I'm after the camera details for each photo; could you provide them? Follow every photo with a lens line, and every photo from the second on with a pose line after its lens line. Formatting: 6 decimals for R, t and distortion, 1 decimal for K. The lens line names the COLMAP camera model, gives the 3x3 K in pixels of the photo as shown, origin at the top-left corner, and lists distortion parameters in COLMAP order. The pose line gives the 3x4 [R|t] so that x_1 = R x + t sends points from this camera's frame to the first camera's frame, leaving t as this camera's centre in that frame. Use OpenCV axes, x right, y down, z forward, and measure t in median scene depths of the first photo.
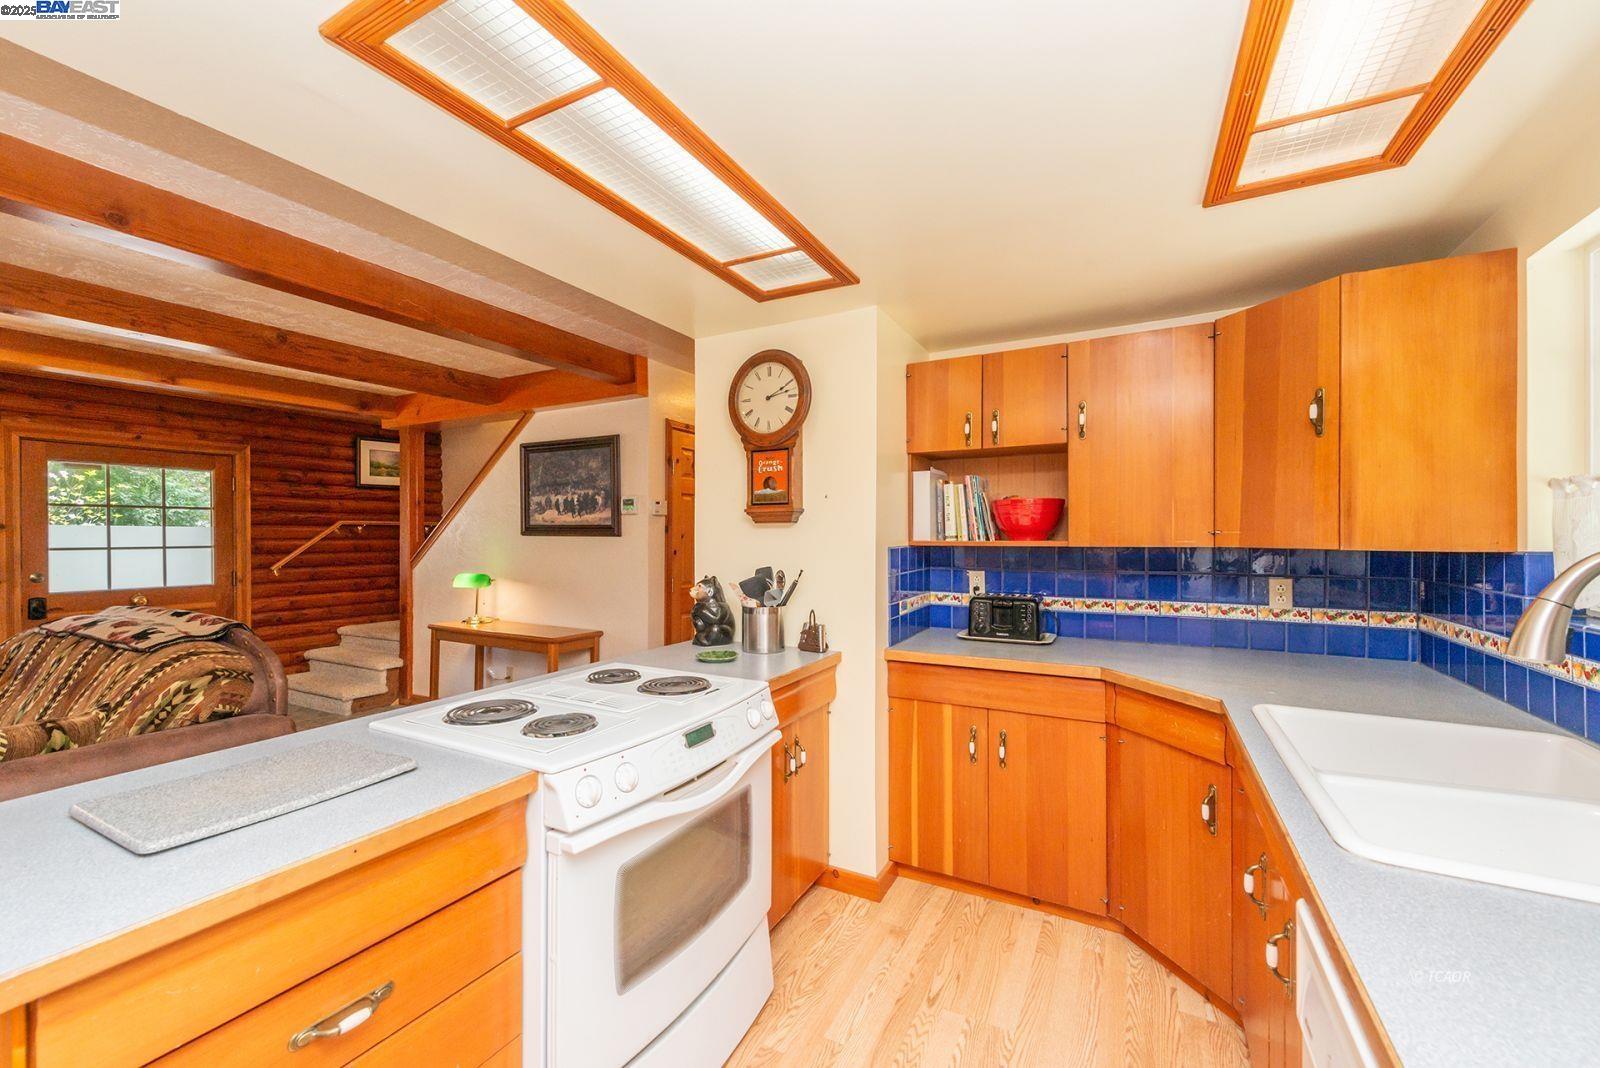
lens RADIAL K [[636.4, 0, 805.0], [0, 636.4, 537.9], [0, 0, 1]] dist [0.002680, 0.001162]
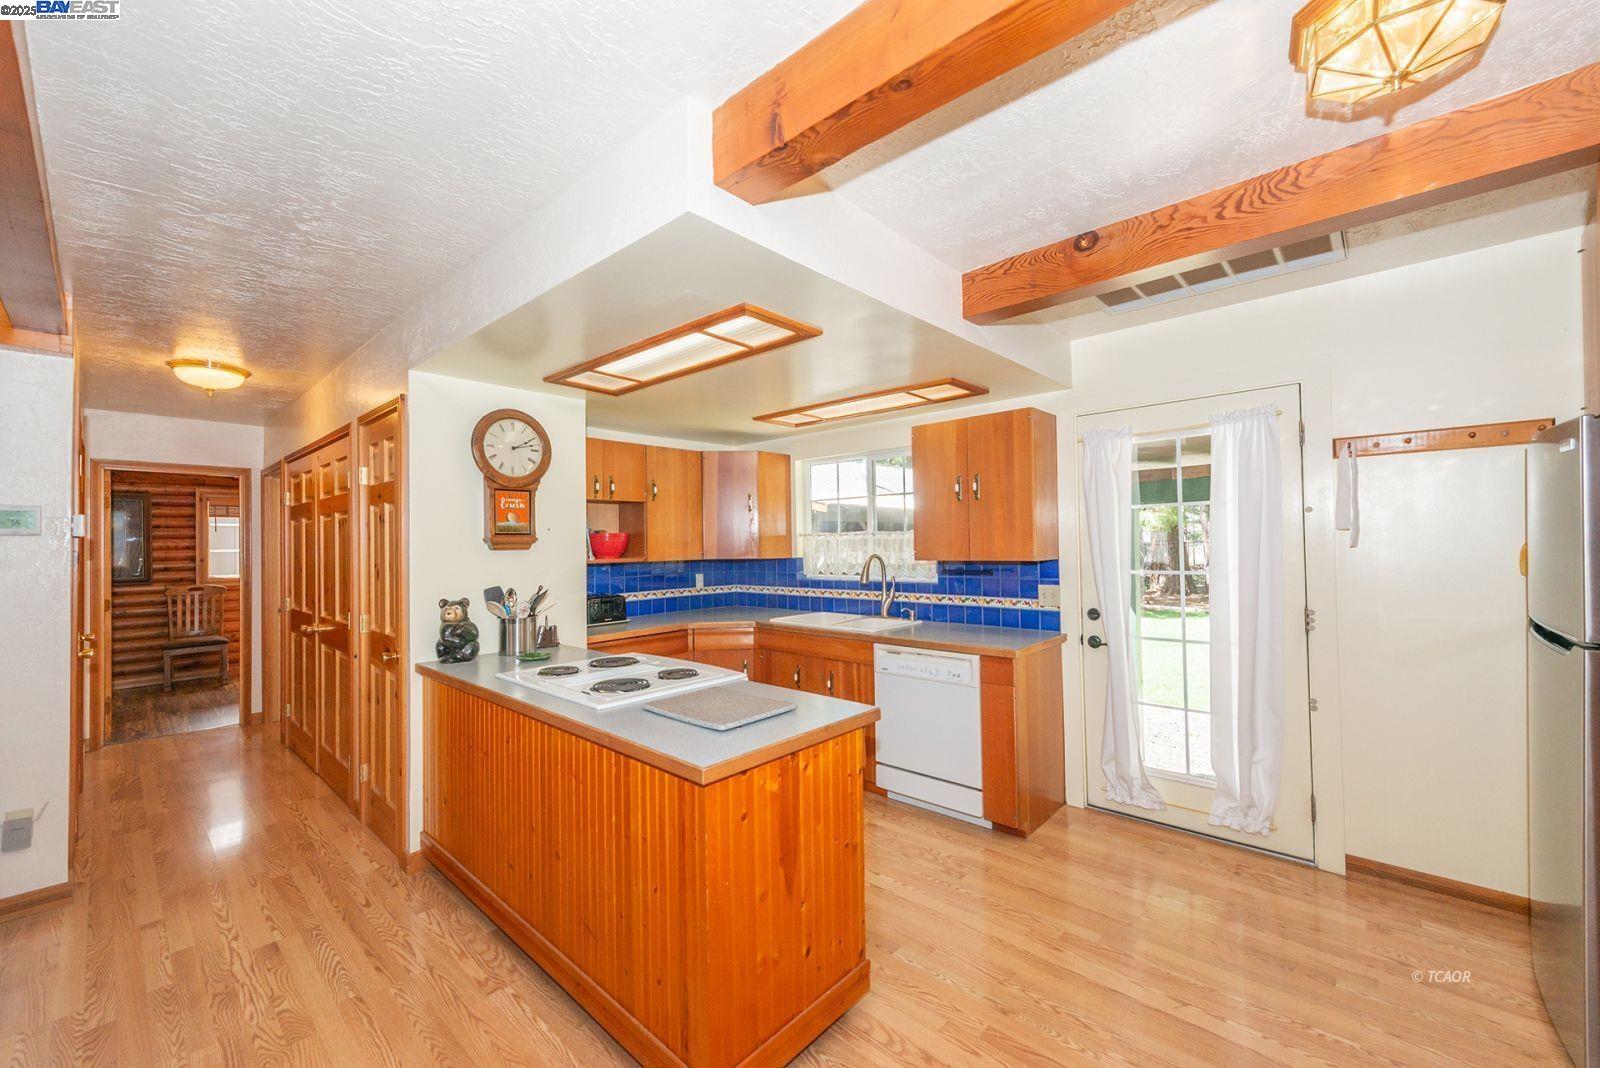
lens RADIAL K [[636.4, 0, 790.0], [0, 636.4, 542.4], [0, 0, 1]] dist [0.002680, 0.001162]
pose [[0.259810, -0.002436, 0.965657, -0.642301], [0.019070, 0.999815, -0.002609, -0.014484], [-0.965471, 0.019093, 0.259808, 0.099318]]
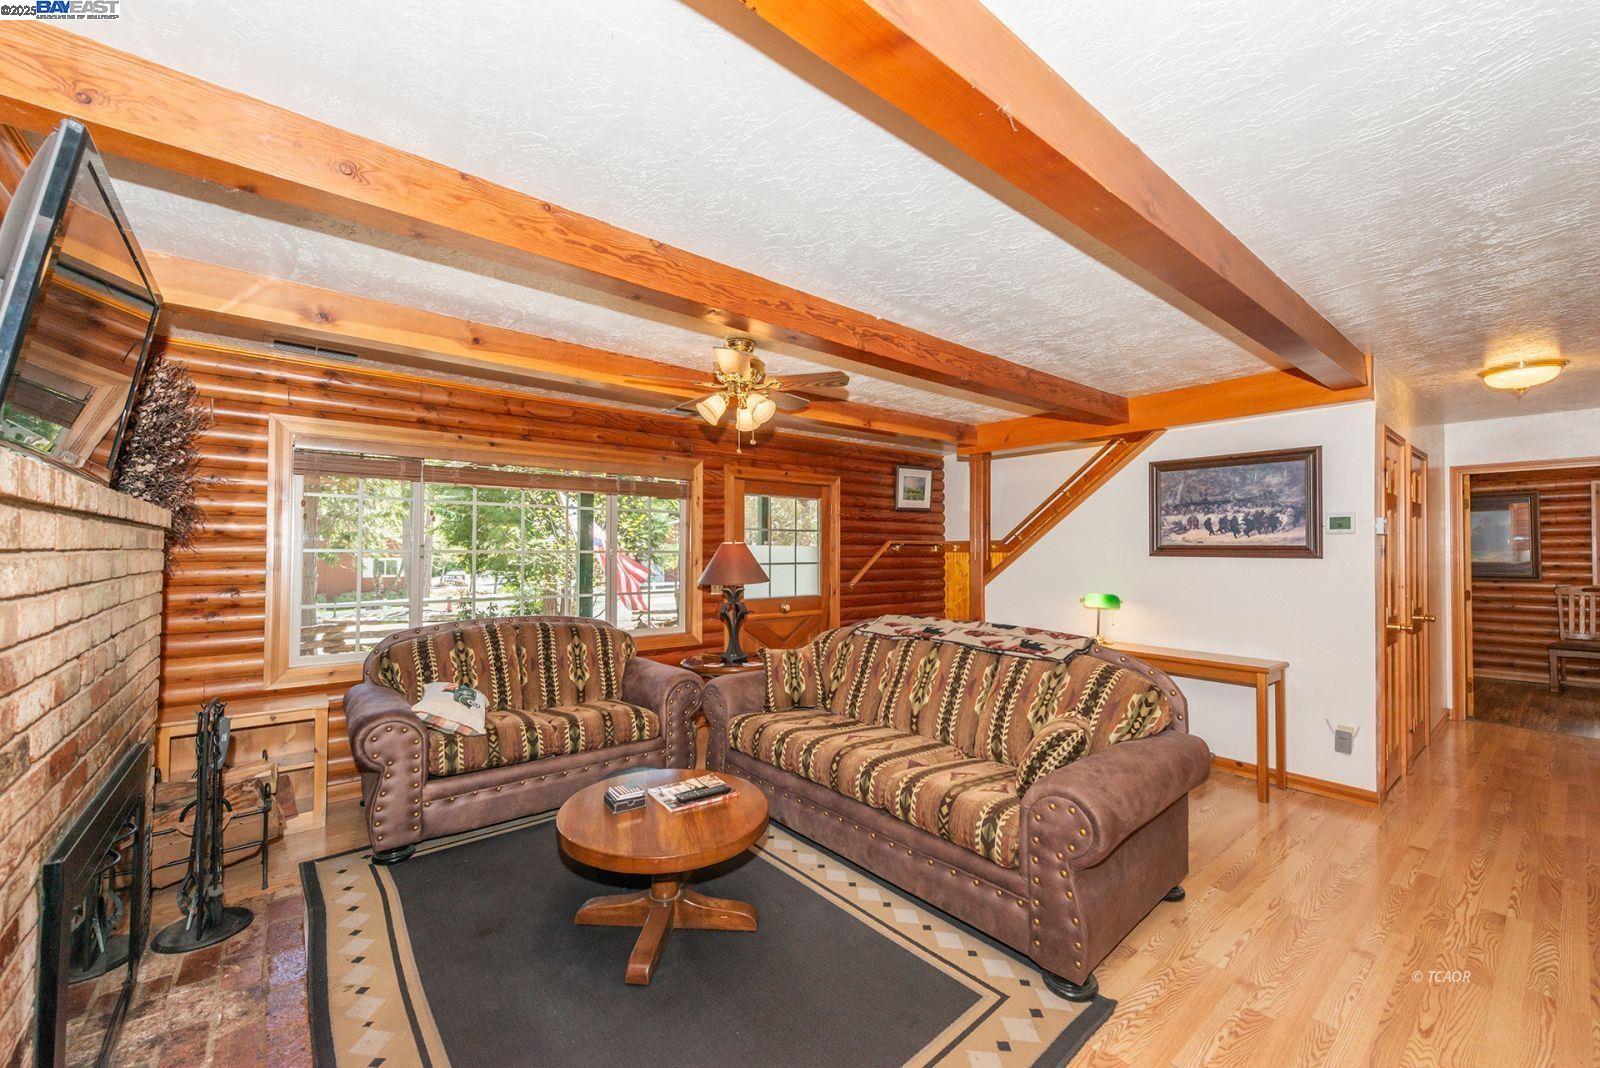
lens RADIAL K [[636.4, 0, 789.7], [0, 636.4, 535.0], [0, 0, 1]] dist [0.002680, 0.001162]
pose [[0.913324, -0.005714, -0.407194, -0.582977], [-0.006549, 0.999566, -0.028717, -0.004698], [0.407182, 0.028895, 0.912890, -0.120541]]
